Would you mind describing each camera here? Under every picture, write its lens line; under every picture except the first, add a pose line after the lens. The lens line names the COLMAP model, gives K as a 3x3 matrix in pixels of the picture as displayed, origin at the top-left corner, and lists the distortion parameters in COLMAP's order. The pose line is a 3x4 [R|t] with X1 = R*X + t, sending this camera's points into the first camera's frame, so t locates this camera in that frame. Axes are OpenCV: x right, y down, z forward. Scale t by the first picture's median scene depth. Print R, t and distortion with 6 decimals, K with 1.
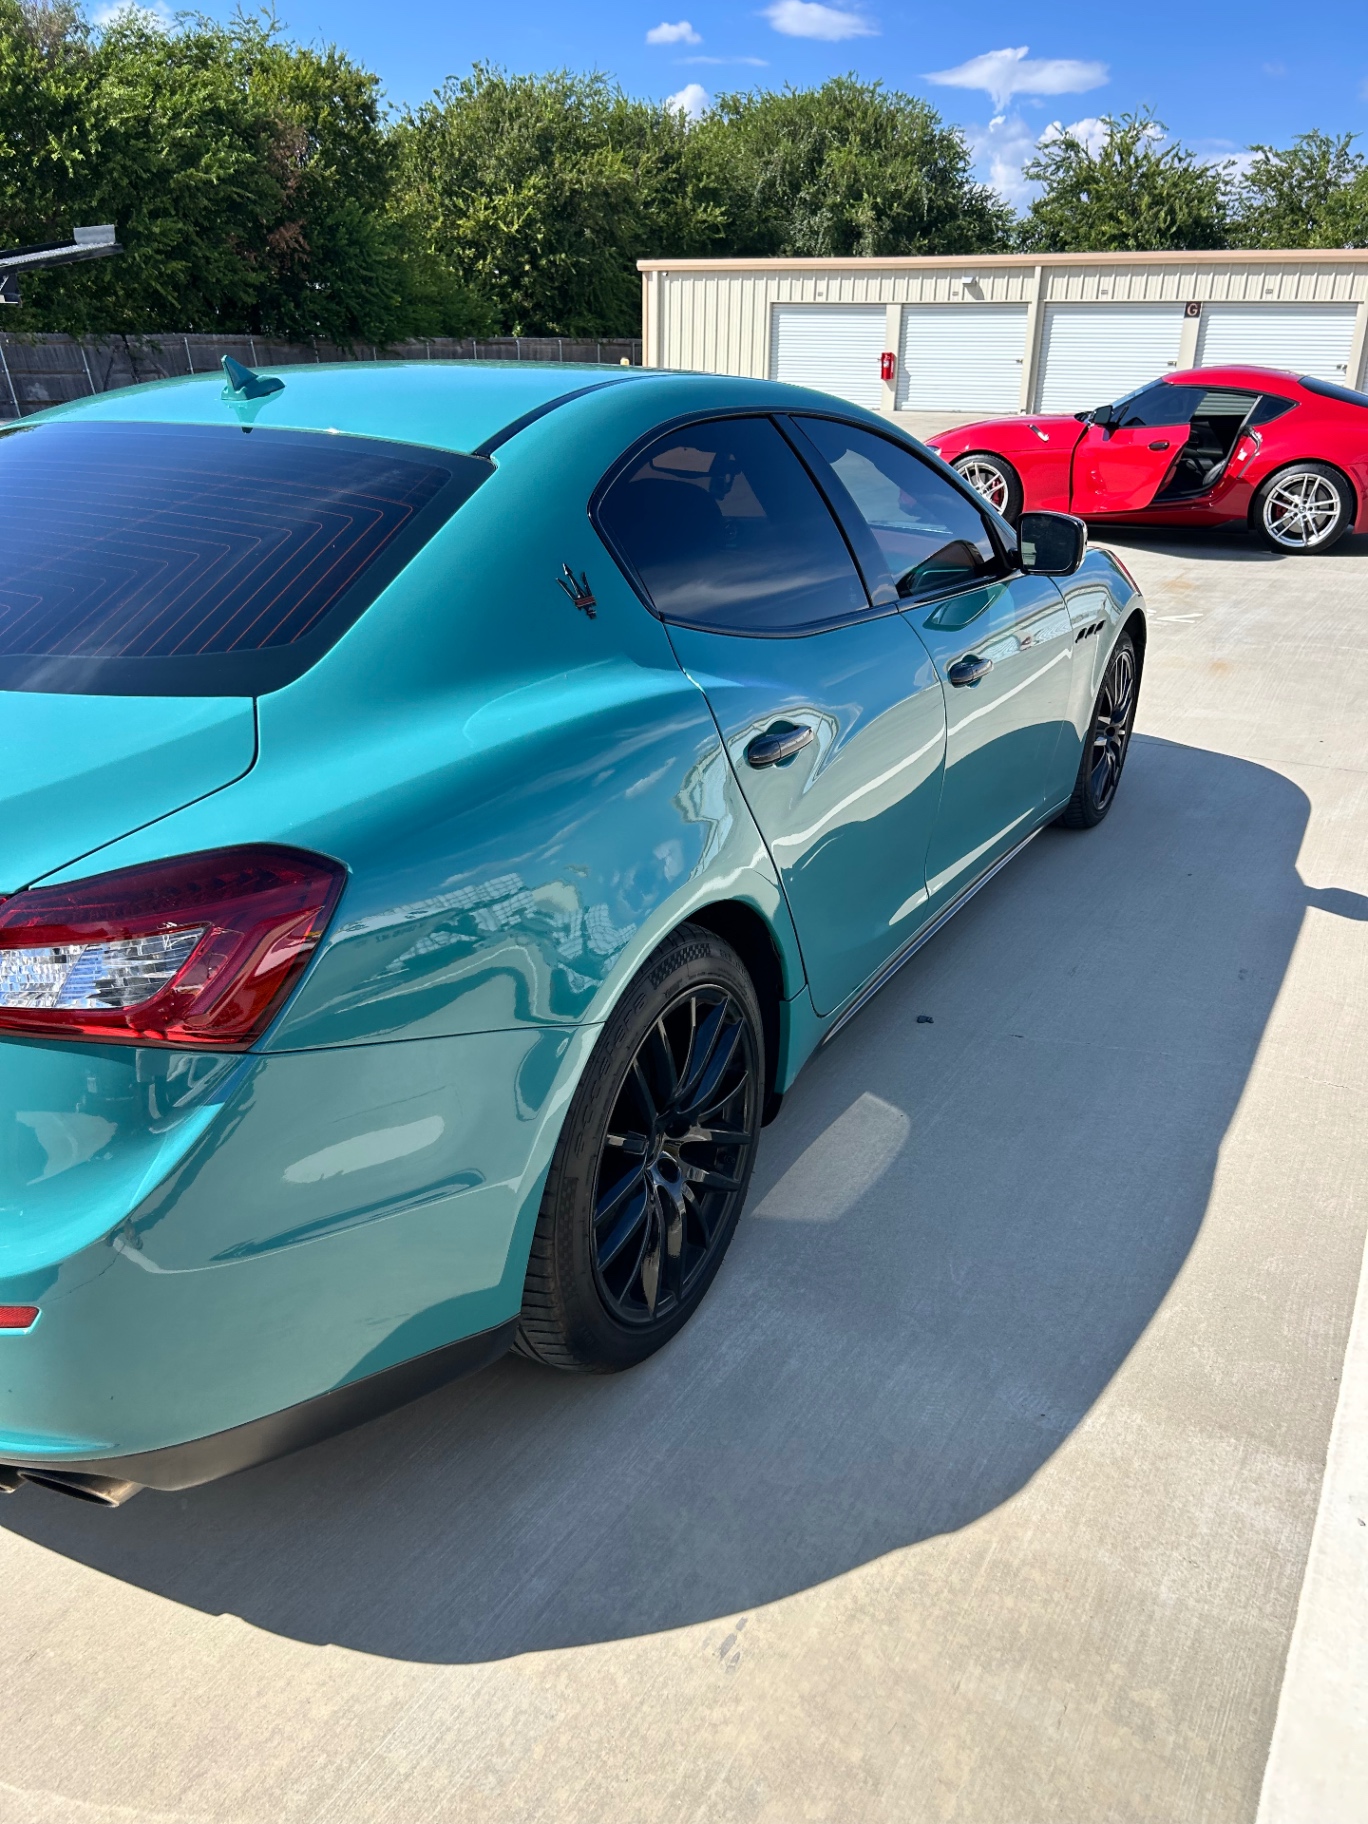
lens RADIAL K [[1383.5, 0, 693.6], [0, 1383.5, 922.1], [0, 0, 1]] dist [0.032314, -0.041698]
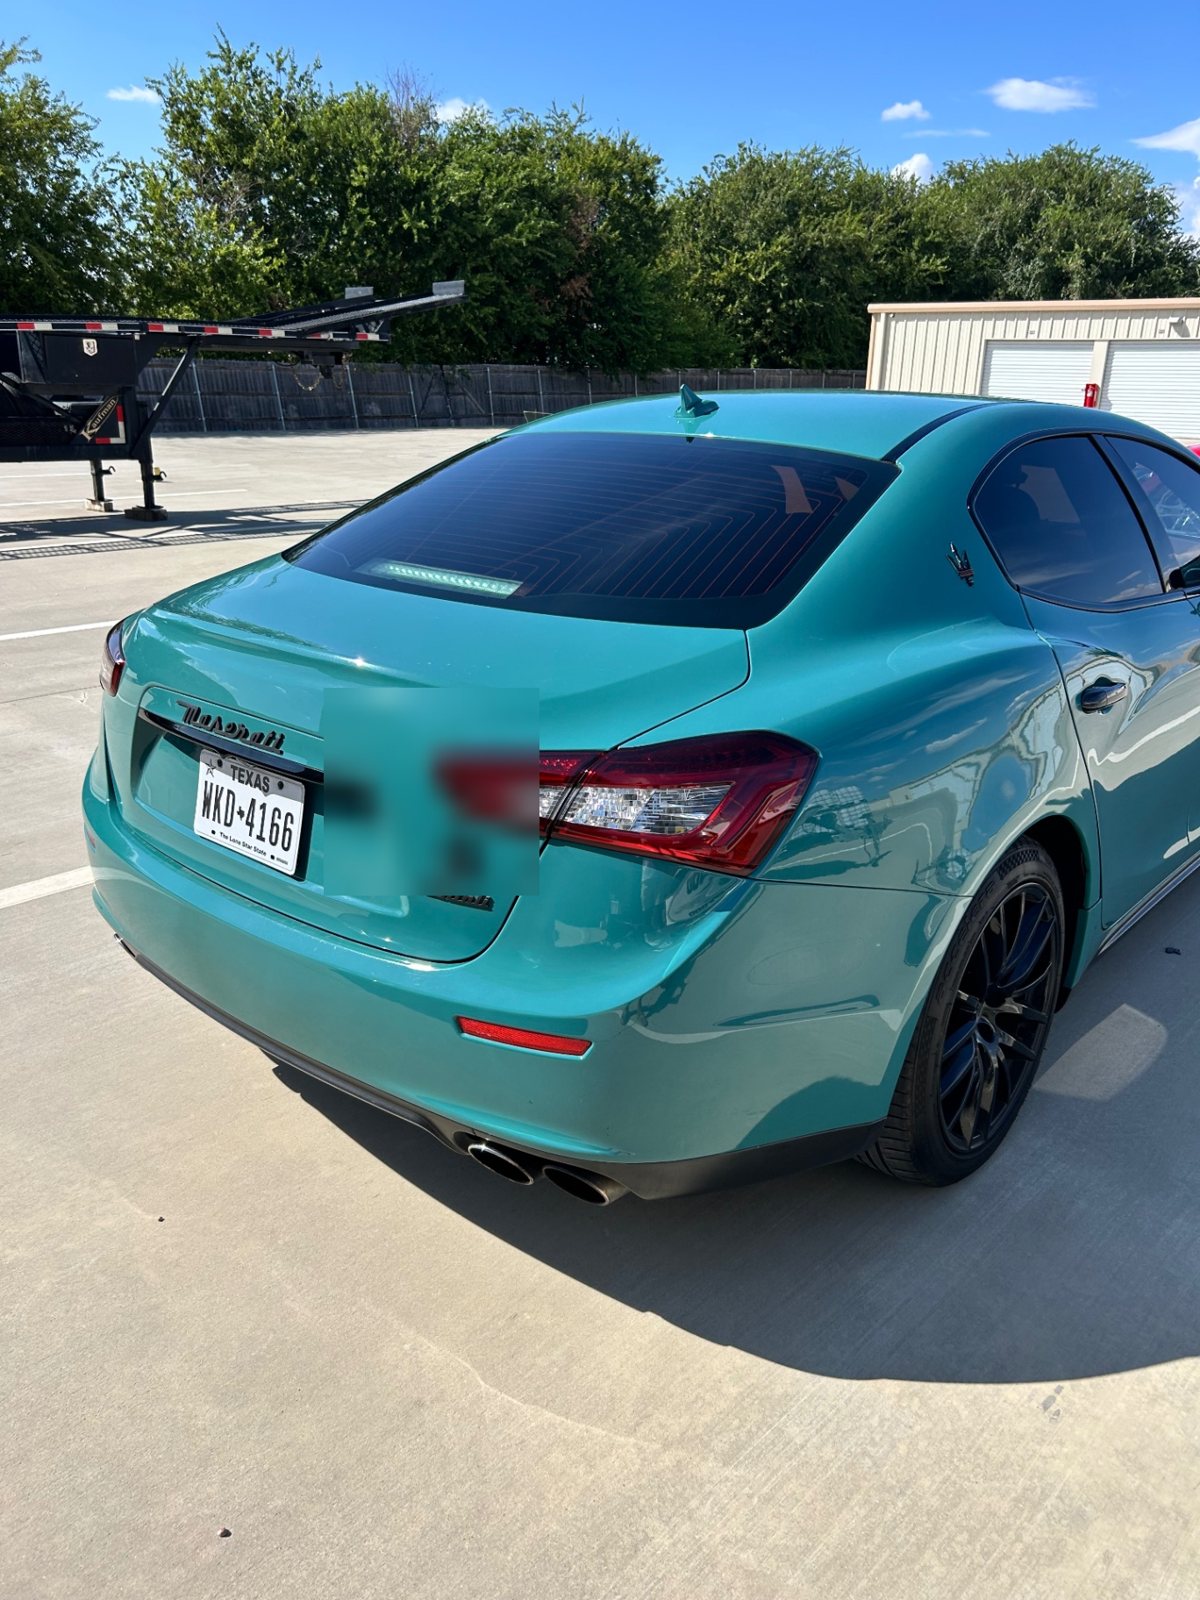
lens RADIAL K [[1213.6, 0, 604.0], [0, 1213.6, 801.5], [0, 0, 1]] dist [0.032314, -0.041698]
pose [[0.975113, 0.080419, -0.206610, -0.130981], [-0.091960, 0.994659, -0.046861, 0.052688], [0.201738, 0.064695, 0.977301, -0.131948]]
